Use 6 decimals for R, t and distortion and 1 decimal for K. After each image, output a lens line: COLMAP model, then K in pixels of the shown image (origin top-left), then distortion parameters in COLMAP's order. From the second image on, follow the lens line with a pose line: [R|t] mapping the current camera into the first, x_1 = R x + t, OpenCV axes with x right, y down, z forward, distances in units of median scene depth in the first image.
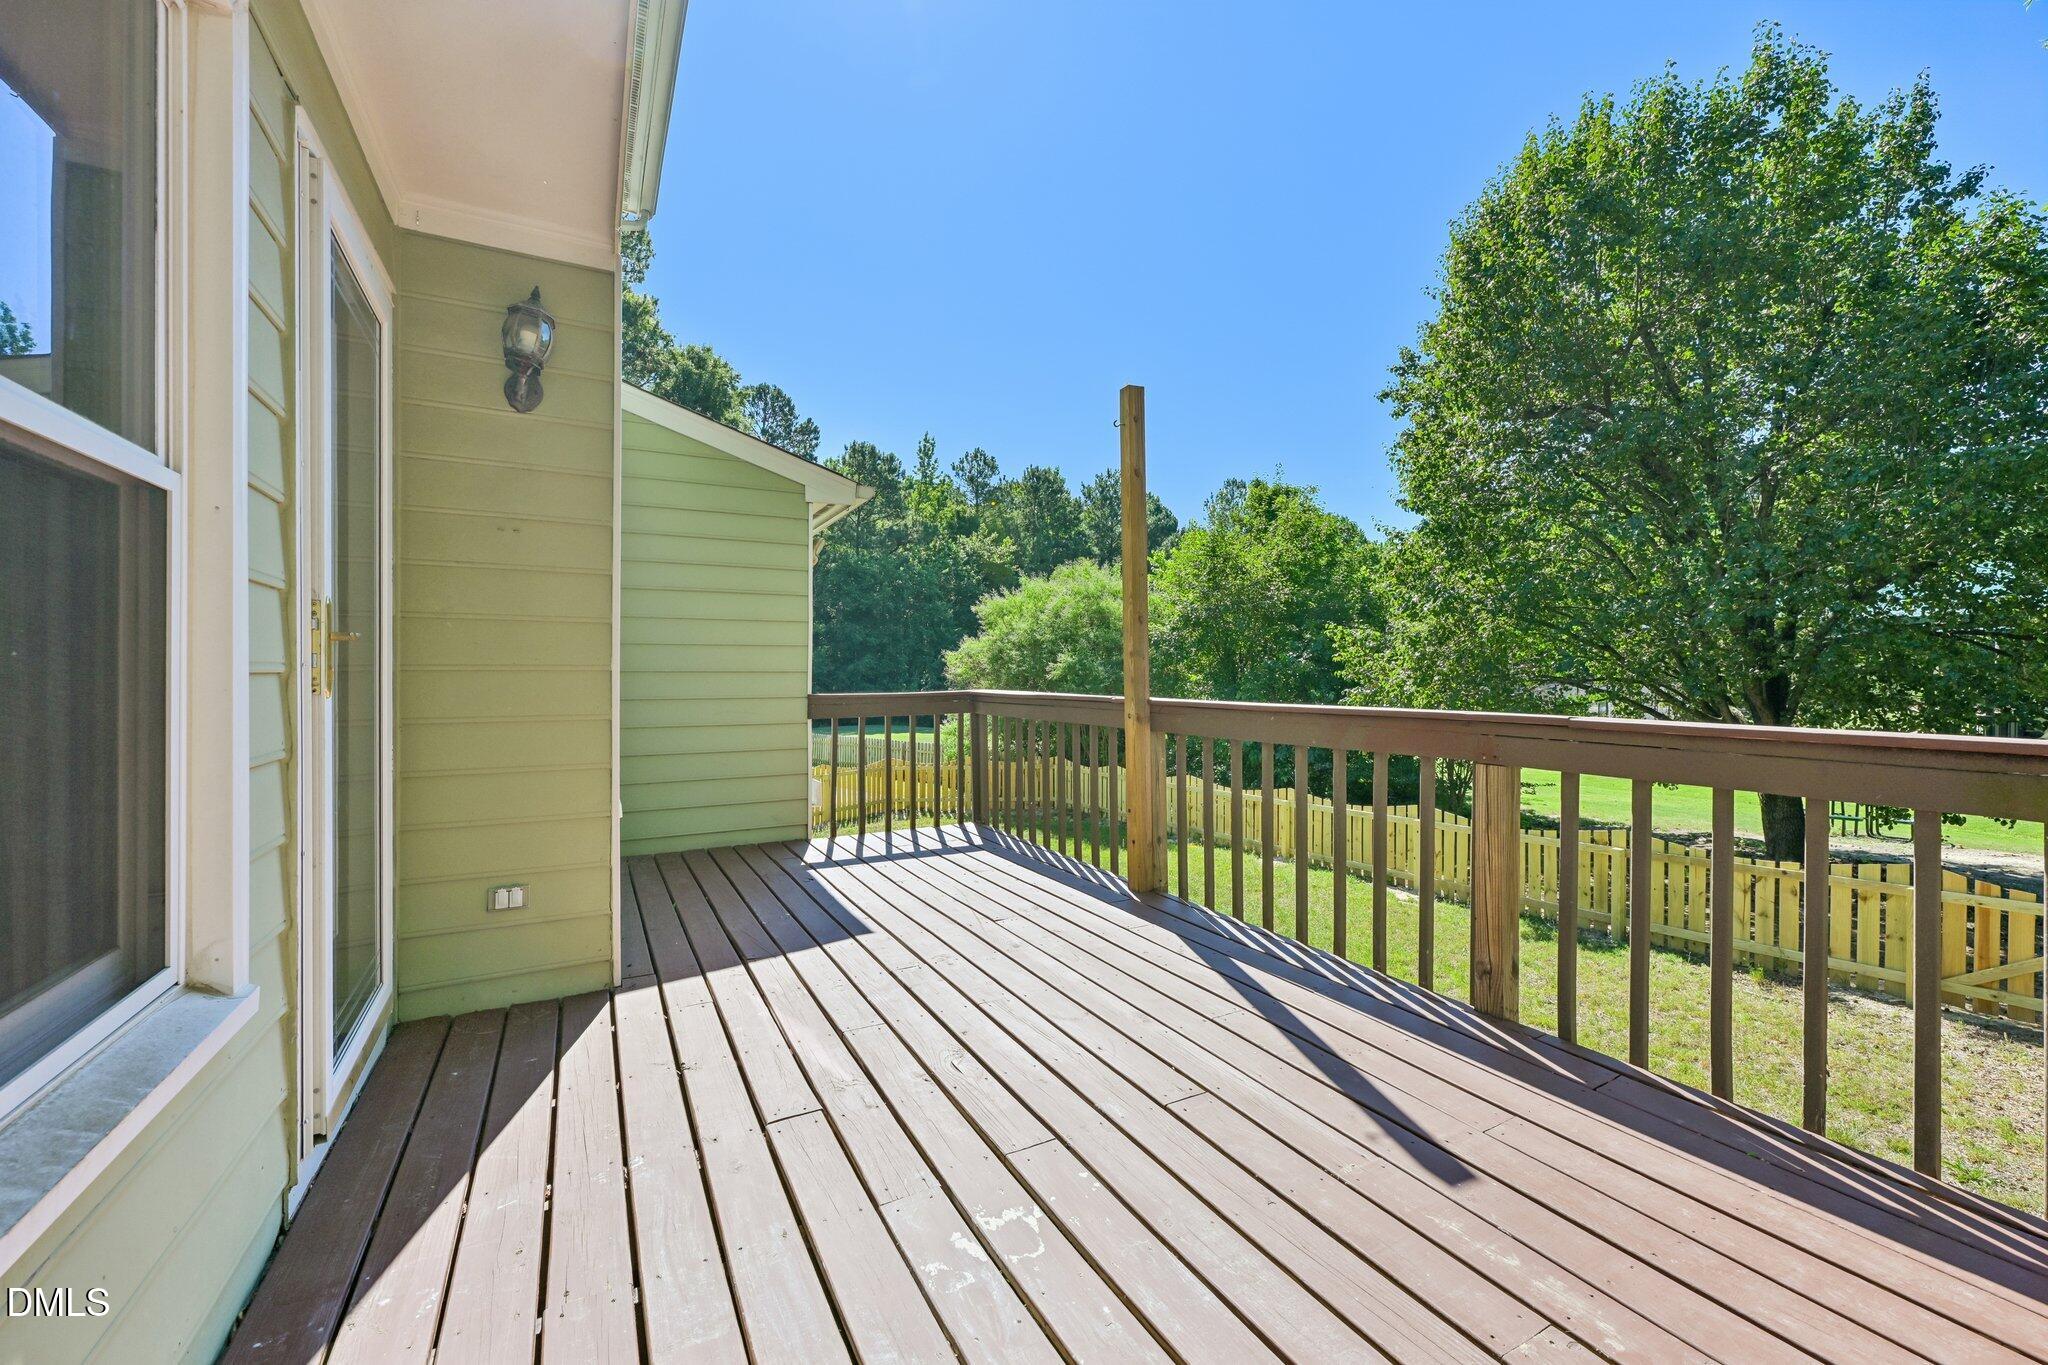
lens RADIAL K [[825.1, 0, 1023.7], [0, 825.1, 670.9], [0, 0, 1]] dist [0.009988, 0.000024]
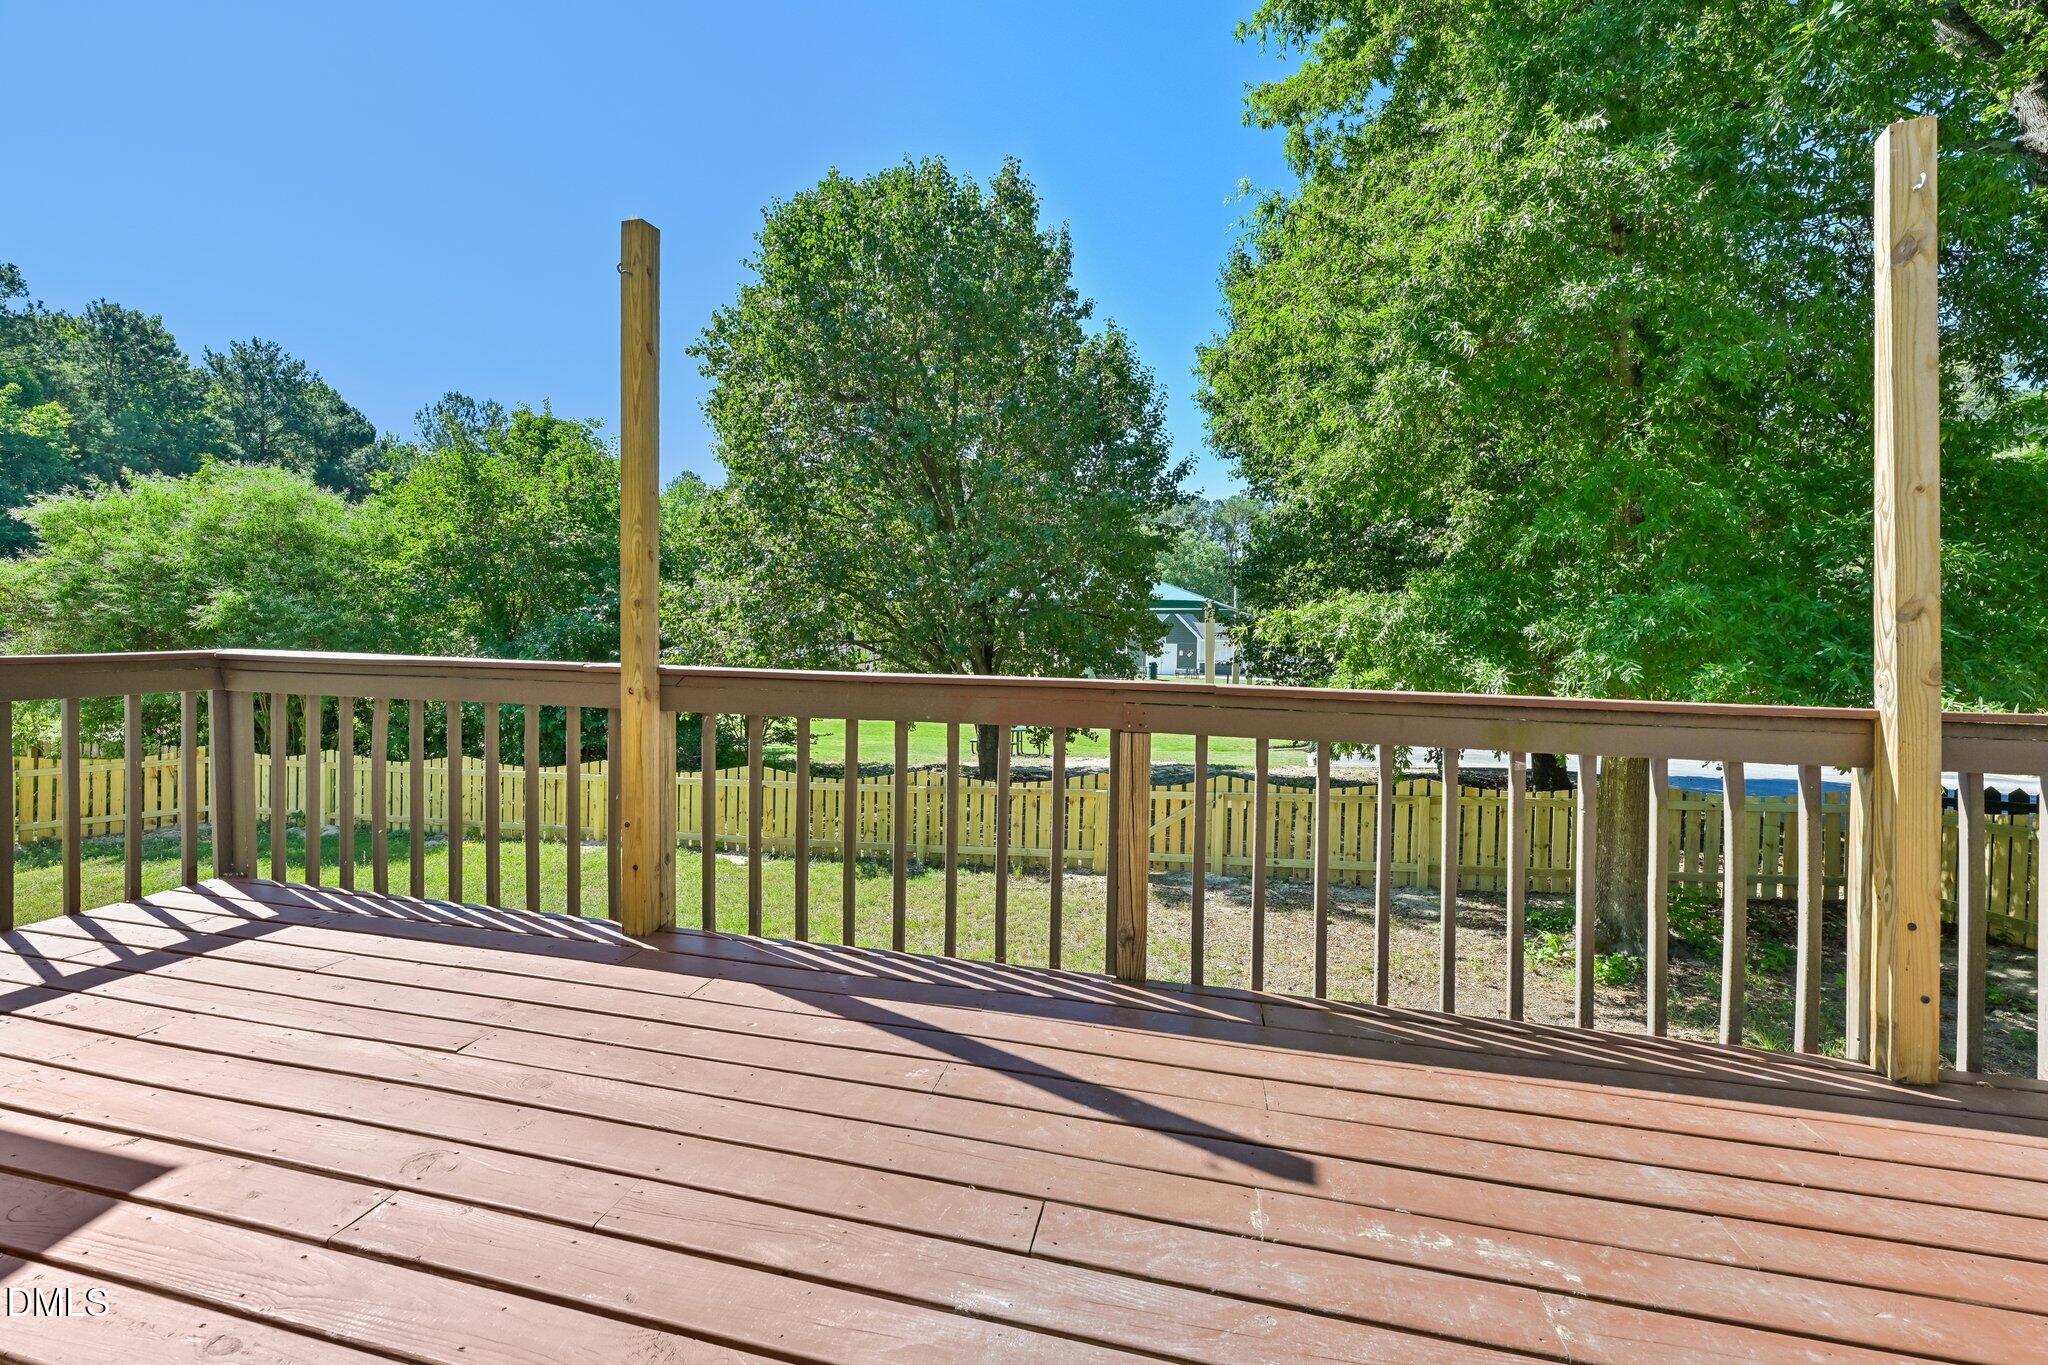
lens RADIAL K [[845.1, 0, 1024.7], [0, 845.1, 641.2], [0, 0, 1]] dist [0.003514, 0.000072]
pose [[0.665981, 0.011040, 0.745887, -0.058665], [-0.023164, 0.999714, 0.005886, 0.000027], [-0.745609, -0.021198, 0.666047, 0.082938]]
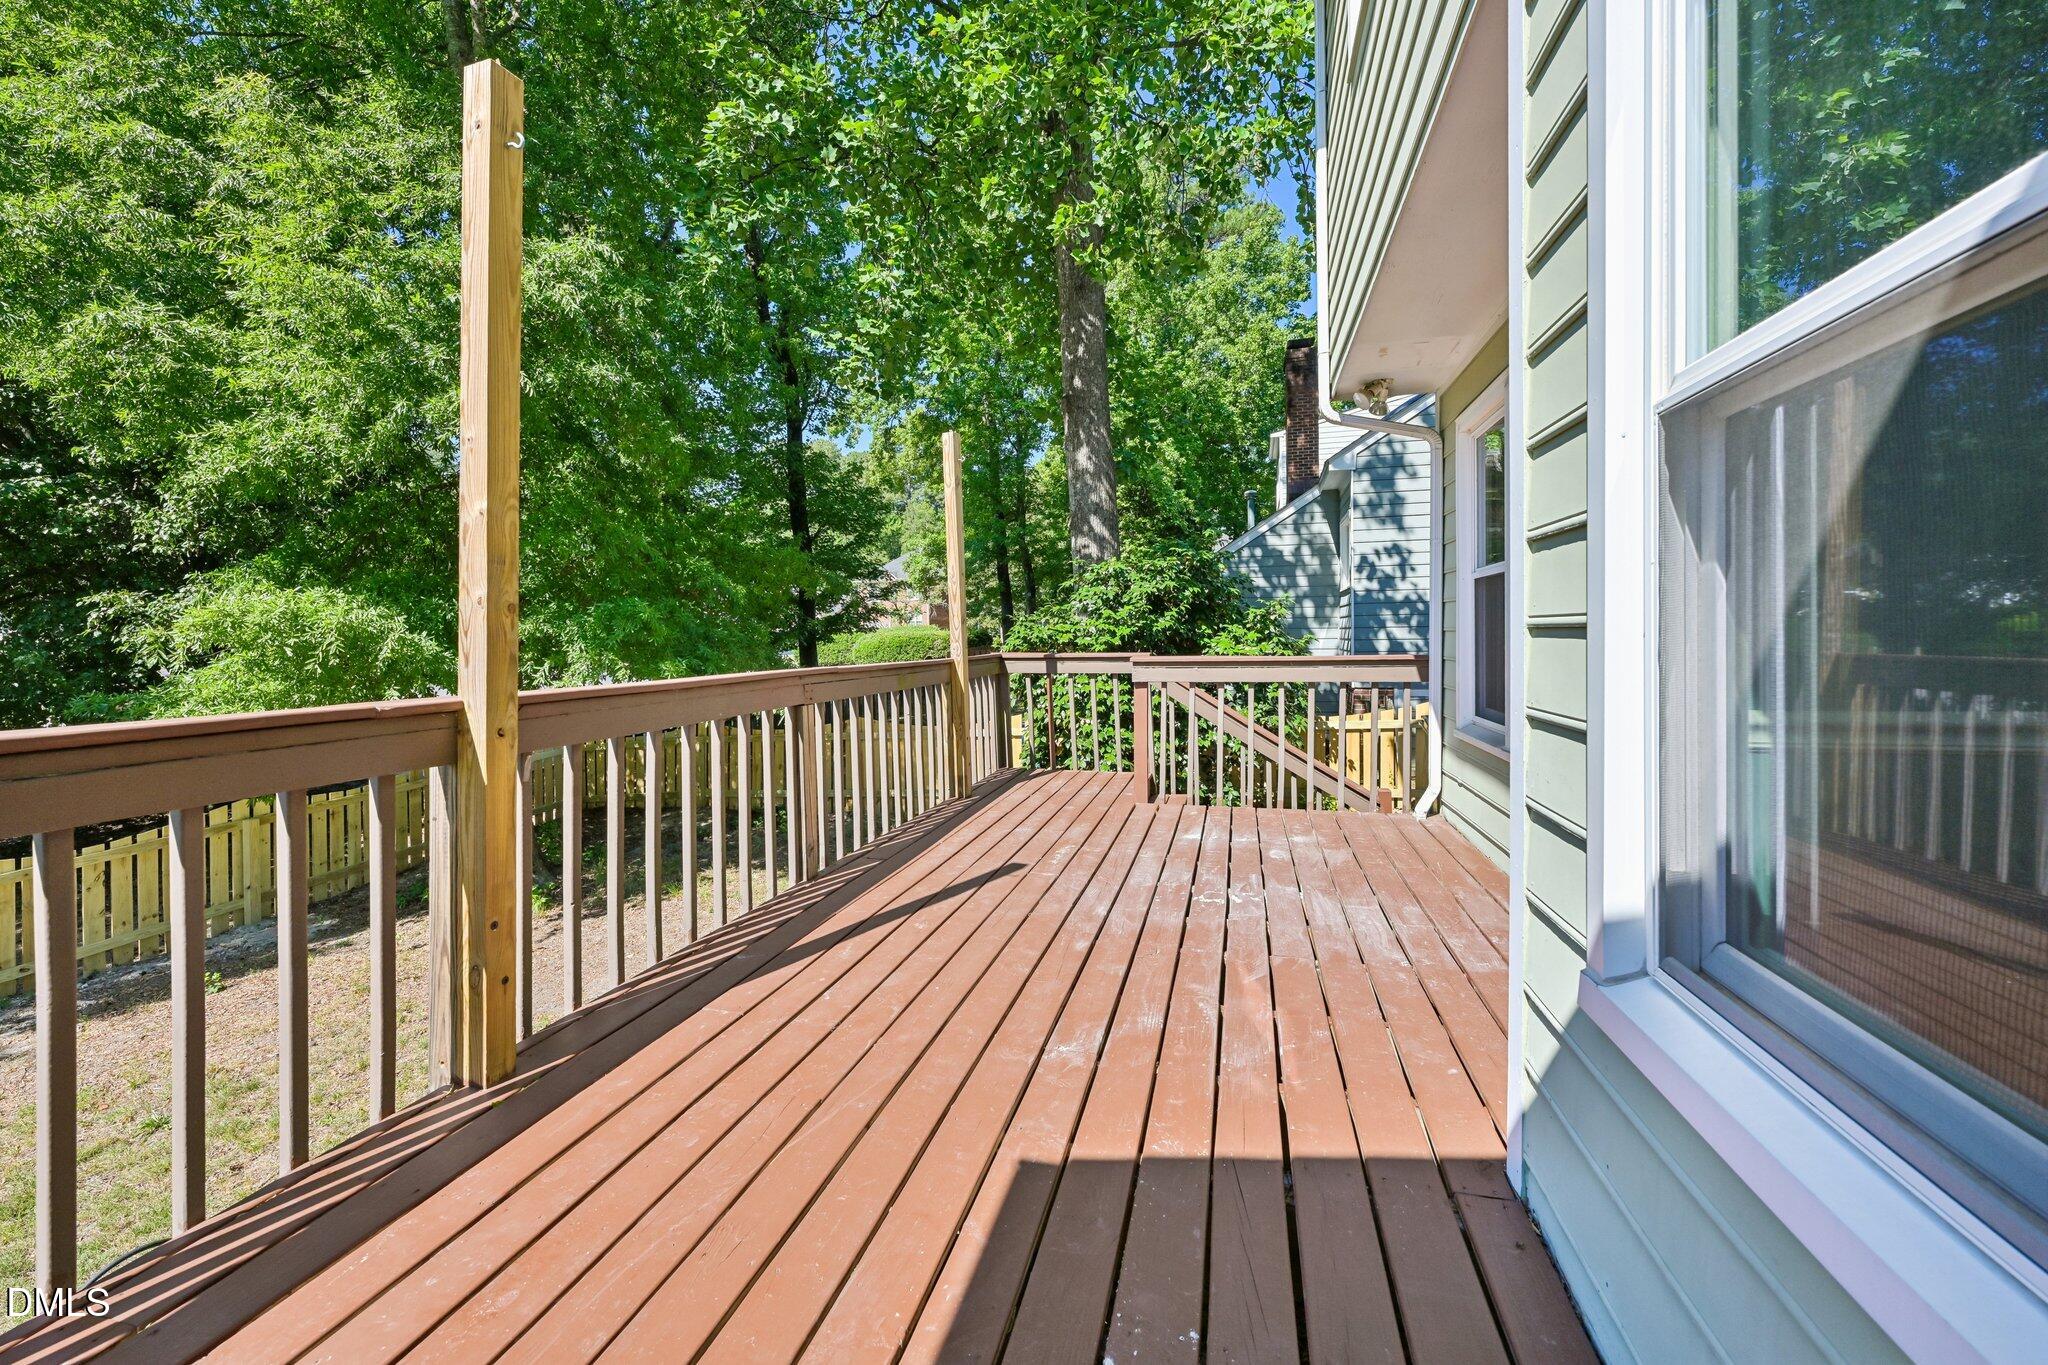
lens RADIAL K [[845.1, 0, 1024.7], [0, 845.1, 641.2], [0, 0, 1]] dist [0.003514, 0.000072]
pose [[-0.737452, 0.005741, 0.675375, -0.140783], [0.010315, 0.999943, 0.002762, 0.000560], [-0.675321, 0.009003, -0.737469, 0.363506]]
